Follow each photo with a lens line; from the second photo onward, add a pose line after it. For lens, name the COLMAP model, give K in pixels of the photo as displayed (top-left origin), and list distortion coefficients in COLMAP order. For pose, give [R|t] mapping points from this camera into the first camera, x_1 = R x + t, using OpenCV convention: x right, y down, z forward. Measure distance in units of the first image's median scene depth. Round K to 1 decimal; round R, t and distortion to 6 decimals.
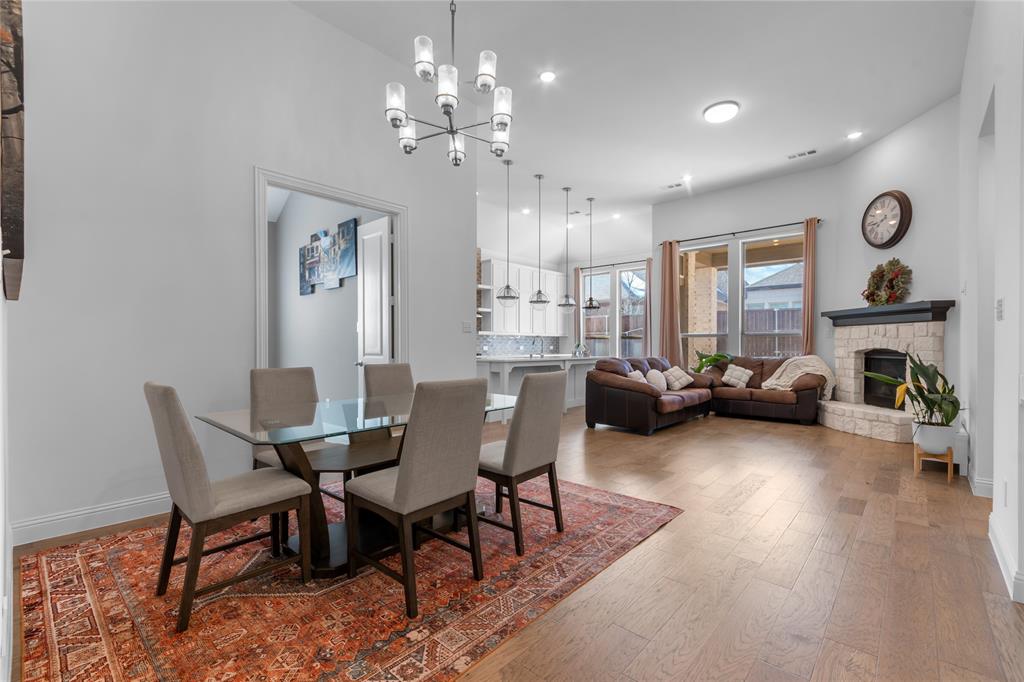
lens RADIAL K [[451.3, 0, 512.0], [0, 451.3, 341.0], [0, 0, 1]] dist [0.000107, 0.000023]
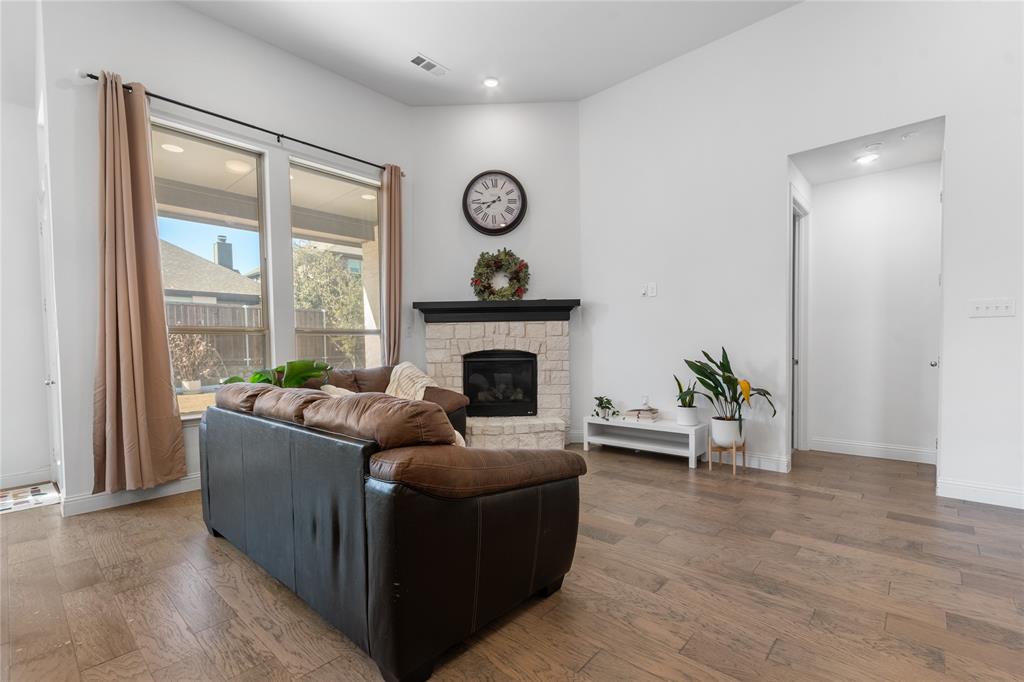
lens RADIAL K [[456.7, 0, 510.5], [0, 456.7, 359.4], [0, 0, 1]] dist [0.000382, 0.000121]
pose [[0.009675, -0.024405, 0.999655, -0.062401], [0.011695, 0.999637, 0.024292, 0.014060], [-0.999885, 0.011456, 0.009957, 0.972299]]
